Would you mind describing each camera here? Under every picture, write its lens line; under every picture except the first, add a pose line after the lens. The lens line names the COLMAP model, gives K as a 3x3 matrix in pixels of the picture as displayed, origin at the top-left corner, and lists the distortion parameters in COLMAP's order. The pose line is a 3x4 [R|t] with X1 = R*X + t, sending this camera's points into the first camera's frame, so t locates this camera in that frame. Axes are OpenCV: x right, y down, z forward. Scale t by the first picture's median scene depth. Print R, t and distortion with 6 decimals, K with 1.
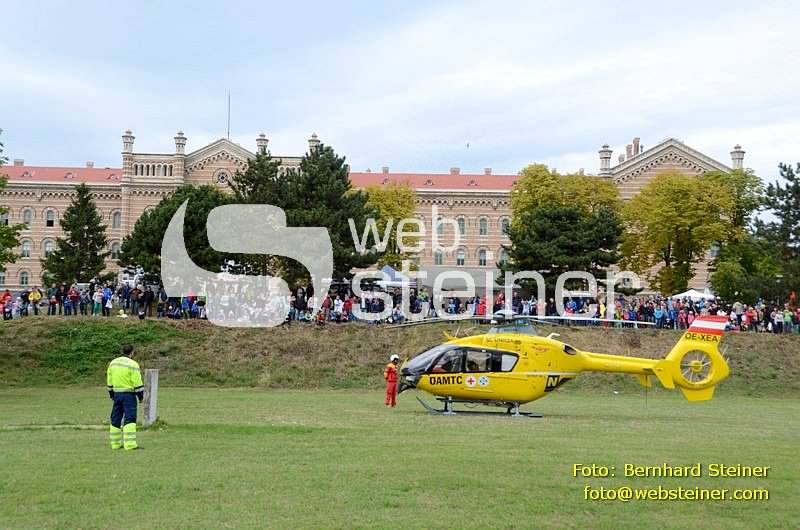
lens RADIAL K [[1125.1, 0, 400.7], [0, 1125.1, 270.5], [0, 0, 1]] dist [0.151289, 0.000000]
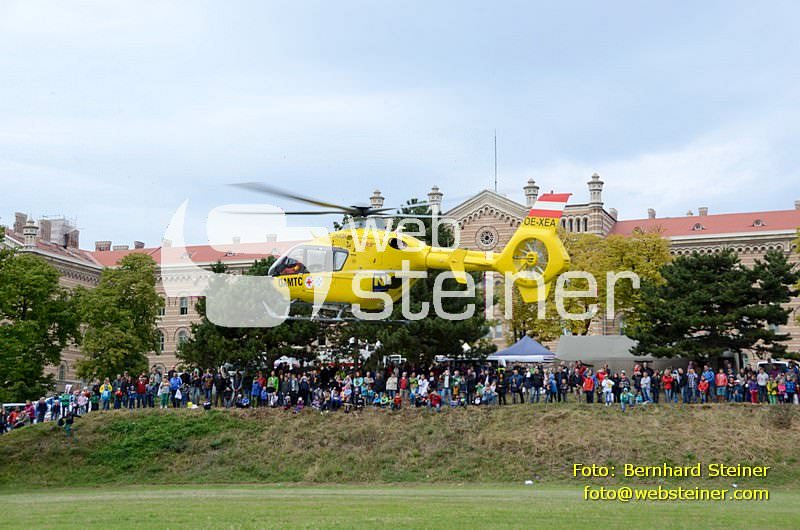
lens RADIAL K [[1456.2, 0, 399.2], [0, 1456.2, 268.4], [0, 0, 1]] dist [0.379162, 0.000000]
pose [[0.941384, -0.063490, -0.331307, 0.316083], [0.045213, 0.997015, -0.062593, 0.010882], [0.334292, 0.043944, 0.941444, -0.064558]]
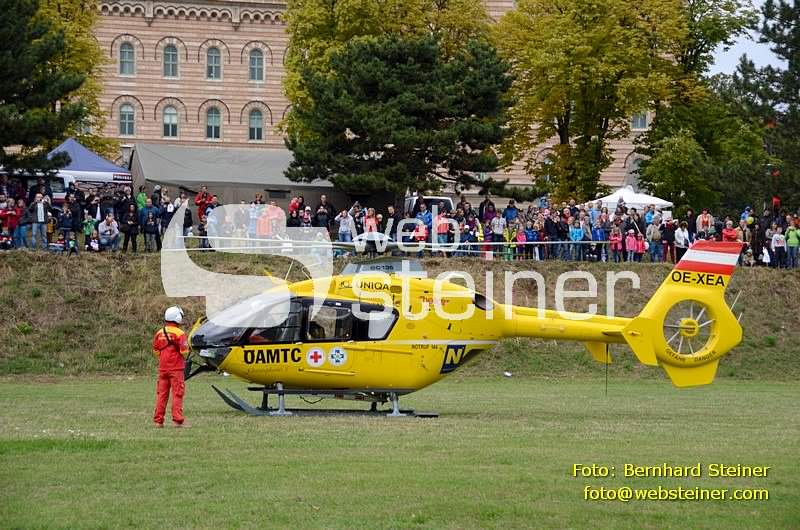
lens RADIAL K [[2118.1, 0, 426.5], [0, 2118.1, 282.9], [0, 0, 1]] dist [0.701786, 0.000000]
pose [[0.984944, -0.002081, 0.172861, -0.032630], [-0.008904, 0.997990, 0.062747, -0.003769], [-0.172644, -0.063341, 0.982946, -0.034030]]
